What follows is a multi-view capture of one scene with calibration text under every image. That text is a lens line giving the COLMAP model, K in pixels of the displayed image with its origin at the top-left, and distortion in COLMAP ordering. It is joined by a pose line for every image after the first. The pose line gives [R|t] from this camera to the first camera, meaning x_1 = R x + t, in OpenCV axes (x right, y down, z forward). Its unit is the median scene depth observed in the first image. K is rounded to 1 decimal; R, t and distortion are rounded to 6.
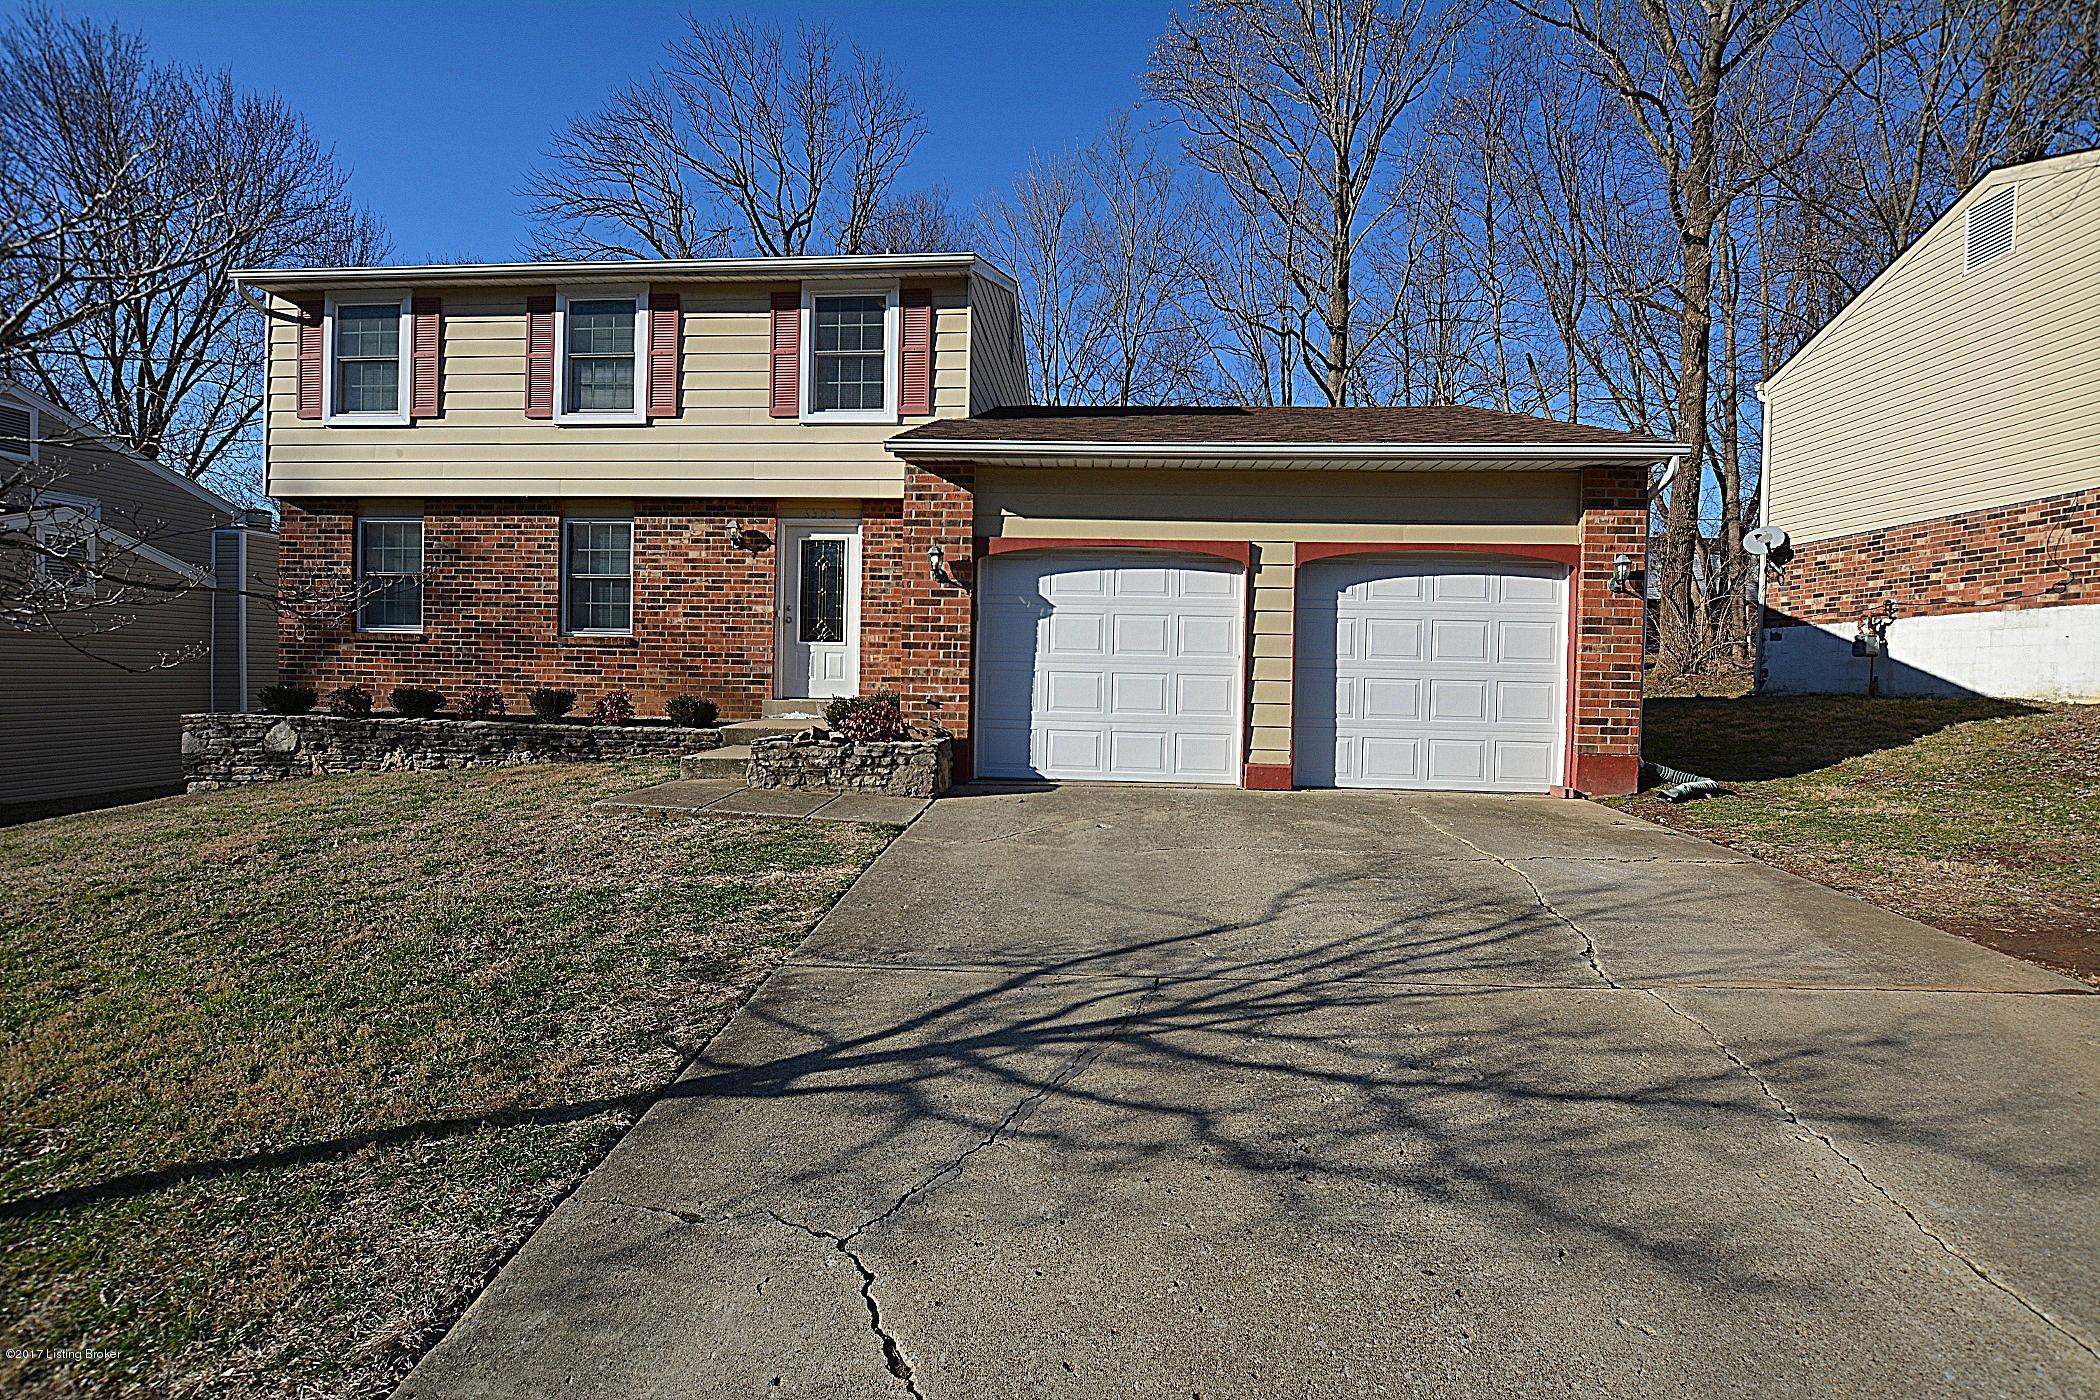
lens RADIAL K [[960.0, 0, 1050.0], [0, 960.0, 700.0], [0, 0, 1]] dist [-0.036036, 0.008014]
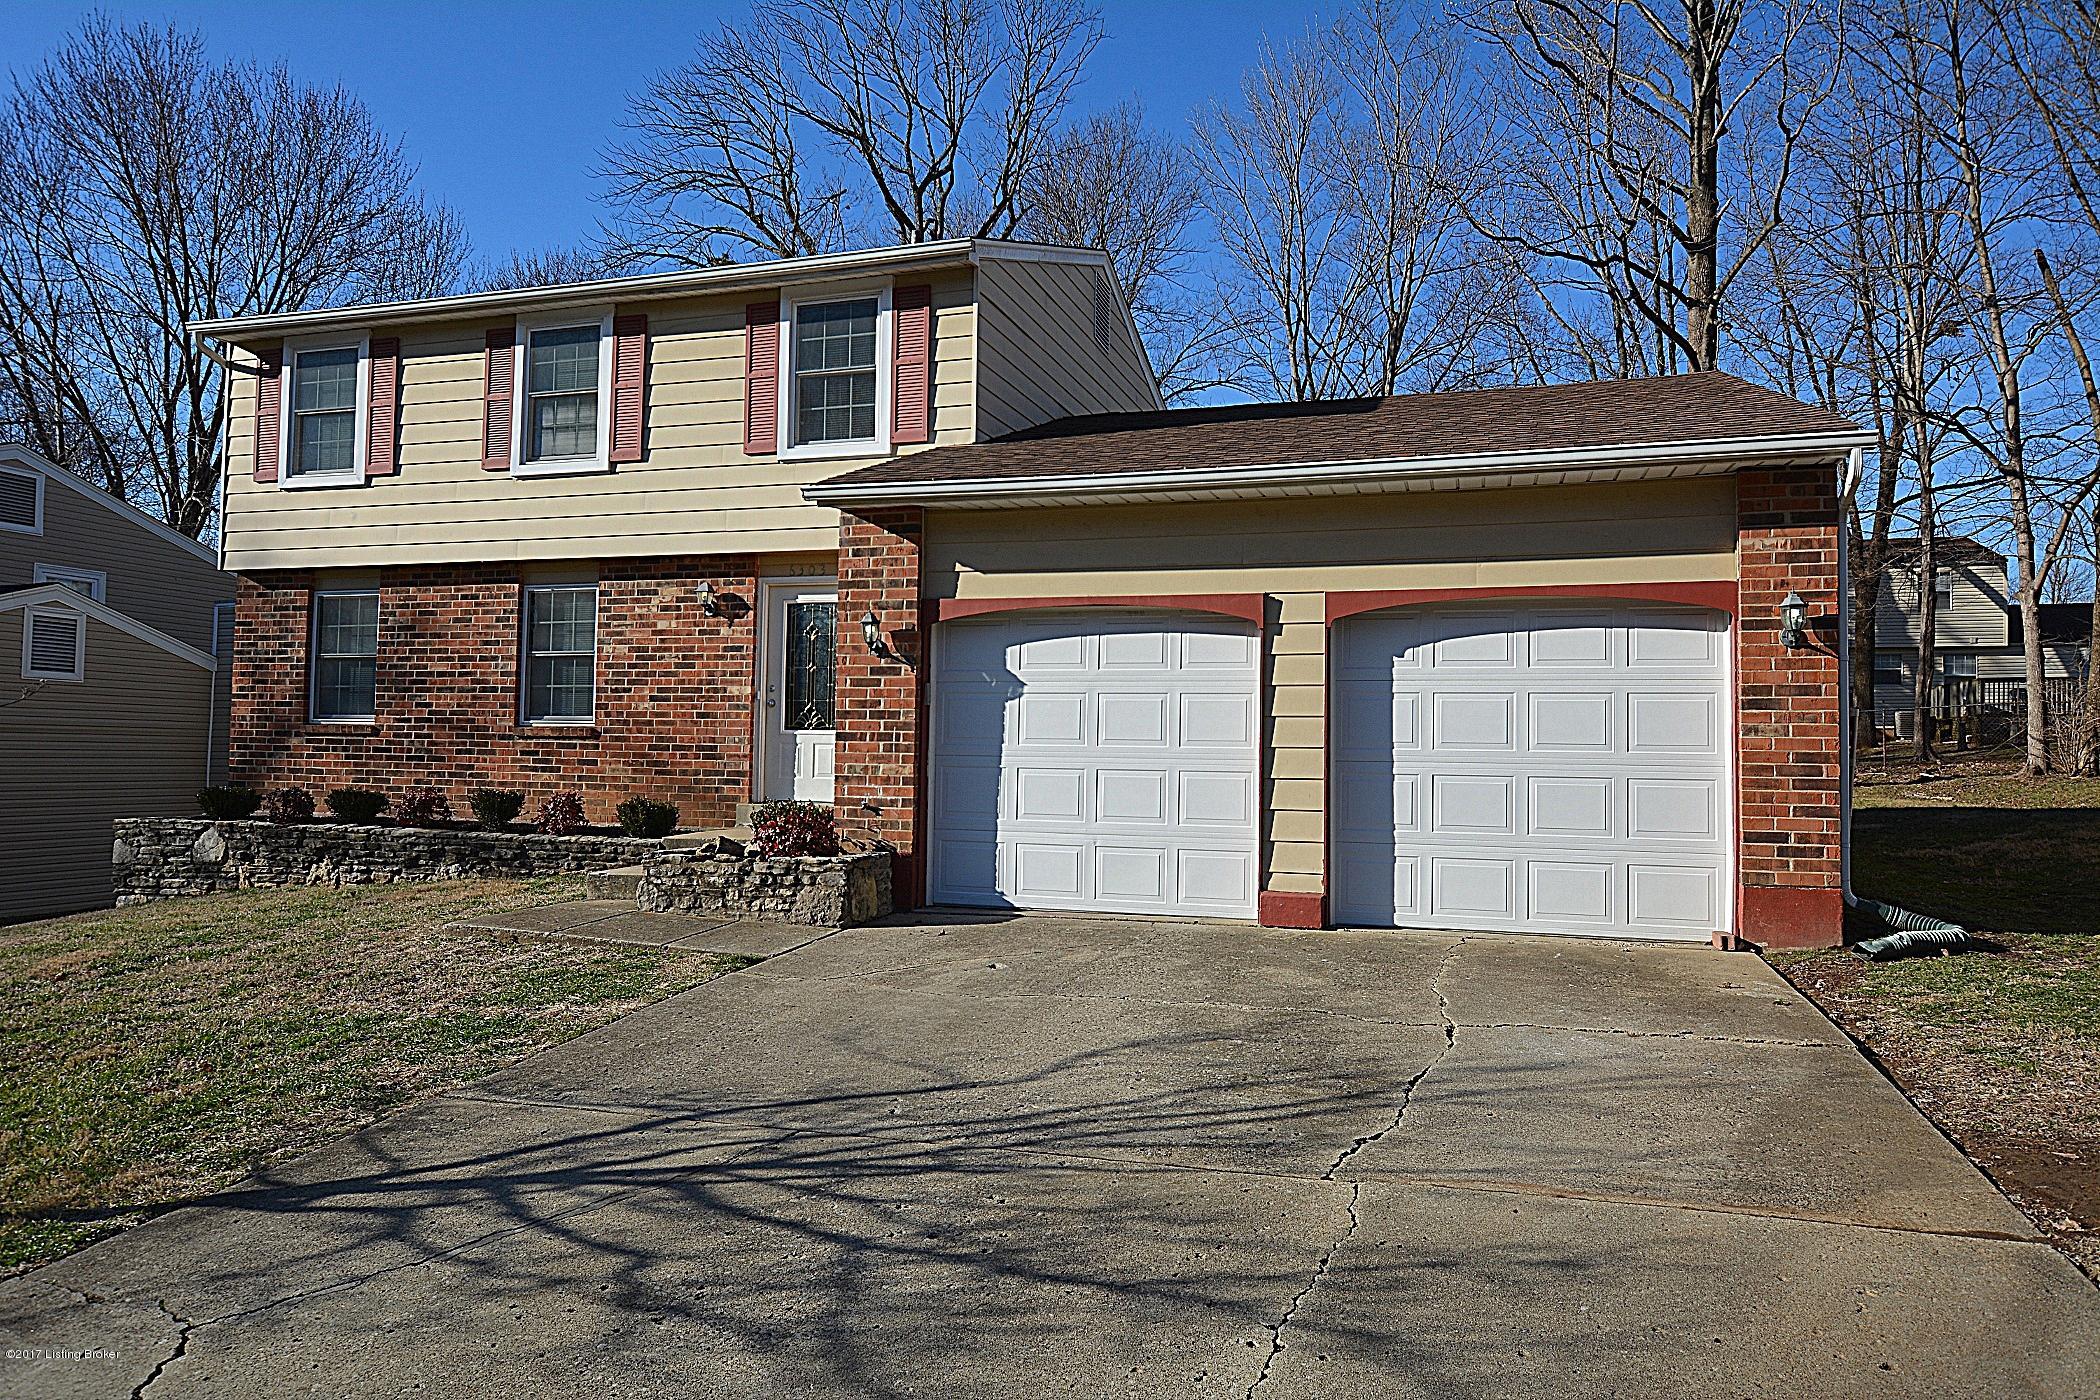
lens RADIAL K [[1385.2, 0, 1050.0], [0, 1385.2, 700.0], [0, 0, 1]] dist [-0.021112, 0.032779]
pose [[0.971674, -0.016259, -0.235766, 0.295037], [-0.001030, 0.997330, -0.073024, -0.002837], [0.236324, 0.071199, 0.969062, -0.084163]]
